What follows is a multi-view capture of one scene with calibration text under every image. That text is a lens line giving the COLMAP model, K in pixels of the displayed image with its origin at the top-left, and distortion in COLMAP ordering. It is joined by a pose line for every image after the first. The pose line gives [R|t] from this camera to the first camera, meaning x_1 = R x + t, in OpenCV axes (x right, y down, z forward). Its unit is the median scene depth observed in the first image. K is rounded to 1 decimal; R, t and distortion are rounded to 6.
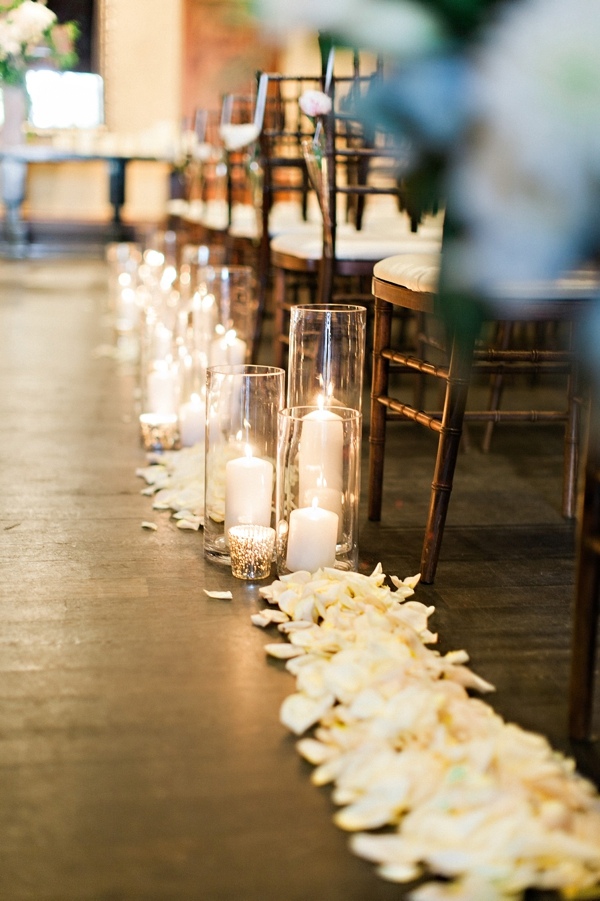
lens RADIAL K [[1305.3, 0, 273.4], [0, 1305.3, 449.6], [0, 0, 1]] dist [0.028993, 0.020846]
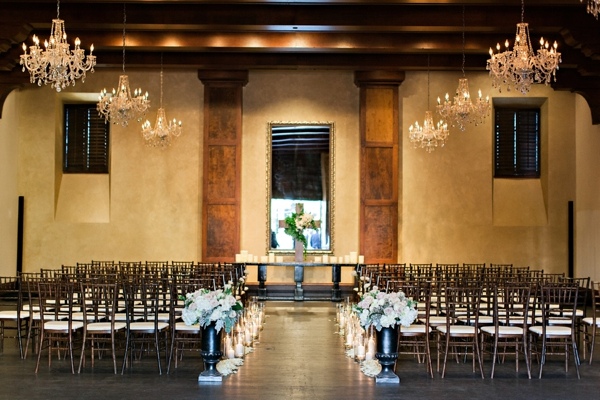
lens RADIAL K [[869.2, 0, 300.0], [0, 869.2, 200.0], [0, 0, 1]] dist [0.028993, 0.020846]
pose [[0.988666, -0.019325, -0.148884, 0.365816], [-0.016492, 0.971700, -0.235640, 0.350782], [0.149225, 0.235425, 0.960368, -3.684472]]
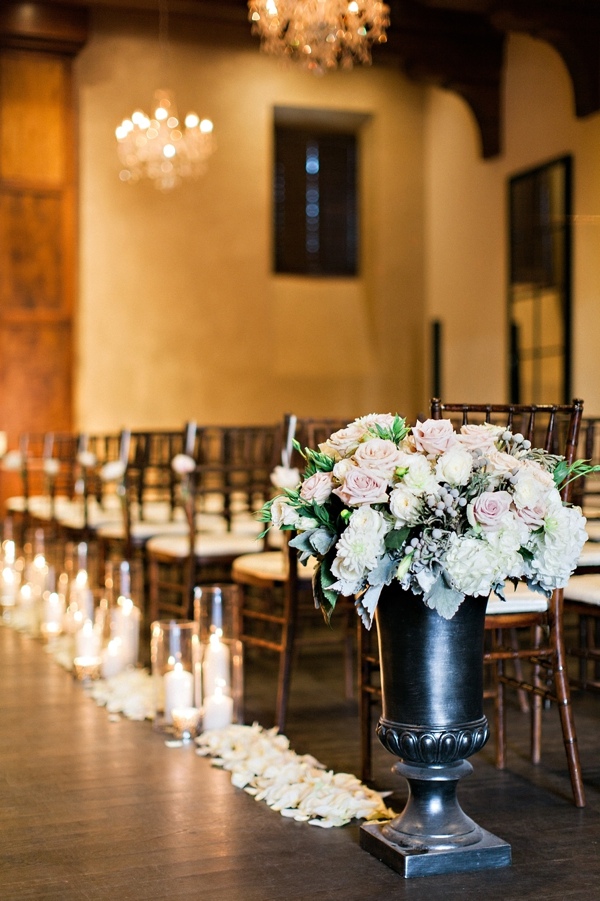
lens RADIAL K [[1305.3, 0, 273.4], [0, 1305.3, 449.6], [0, 0, 1]] dist [0.028993, 0.020846]
pose [[0.981294, -0.023743, 0.191047, -0.225399], [0.061373, 0.979169, -0.193548, 0.062094], [-0.182472, 0.201652, 0.962310, -0.827174]]
